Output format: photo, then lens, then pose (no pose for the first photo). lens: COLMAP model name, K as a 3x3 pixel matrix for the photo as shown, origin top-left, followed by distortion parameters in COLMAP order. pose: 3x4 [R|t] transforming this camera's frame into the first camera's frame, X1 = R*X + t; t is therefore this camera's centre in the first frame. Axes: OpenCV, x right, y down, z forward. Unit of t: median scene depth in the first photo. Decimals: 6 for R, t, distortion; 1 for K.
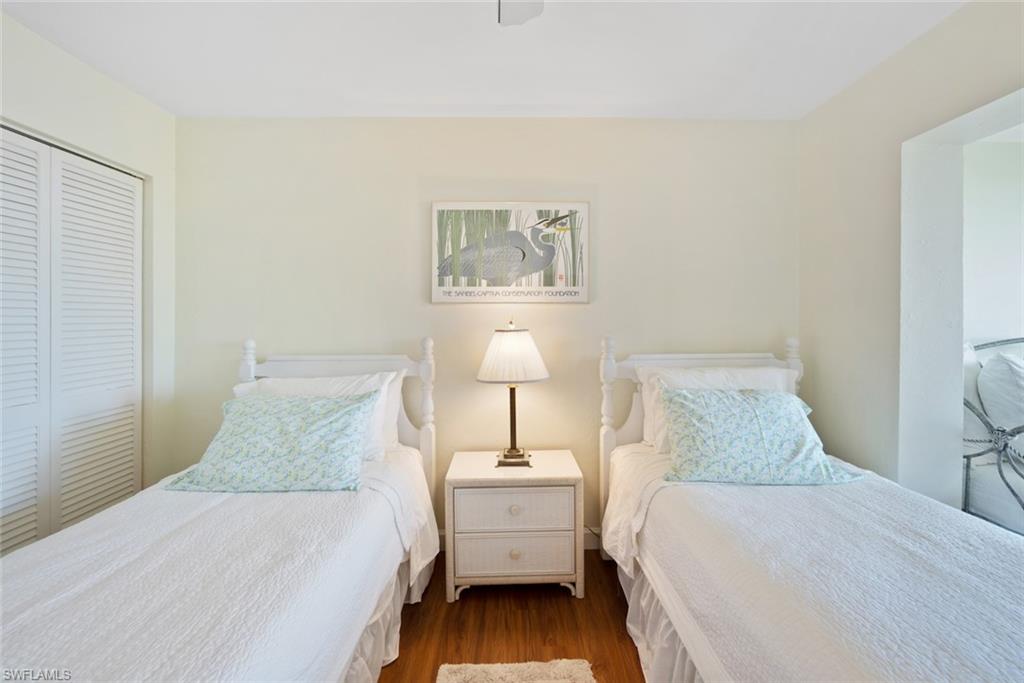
lens RADIAL K [[437.4, 0, 512.9], [0, 437.4, 322.4], [0, 0, 1]] dist [-0.003779, -0.000477]
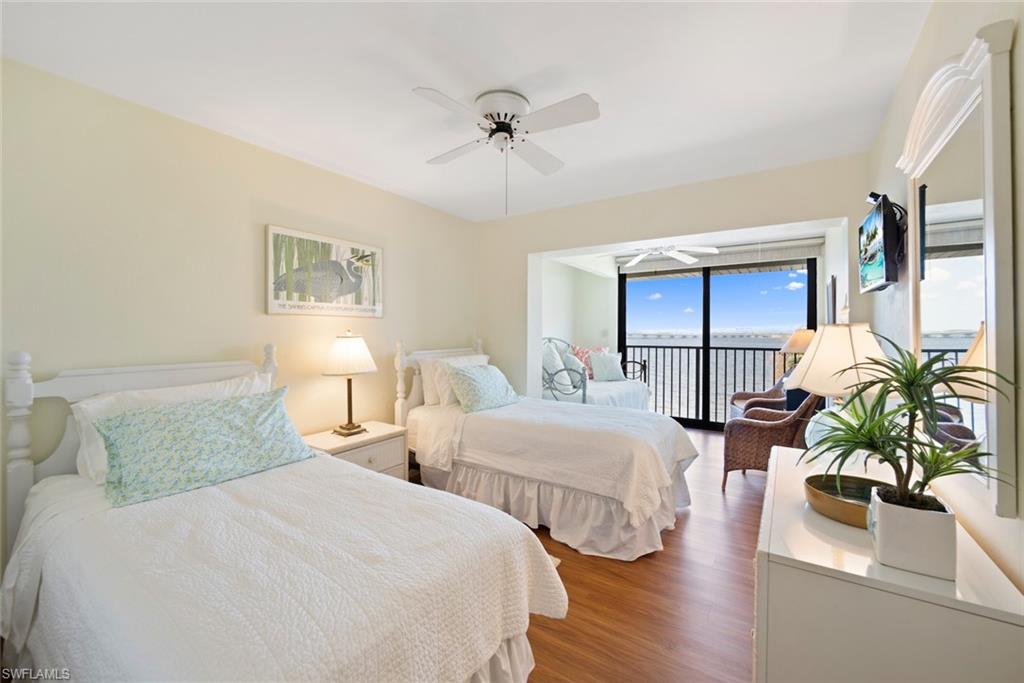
lens RADIAL K [[408.2, 0, 520.5], [0, 408.2, 333.5], [0, 0, 1]] dist [0.000366, 0.000018]
pose [[0.563322, -0.002110, 0.826235, -0.692844], [-0.002942, 0.999985, 0.004560, 0.000706], [-0.826232, -0.004999, 0.563308, -0.144037]]
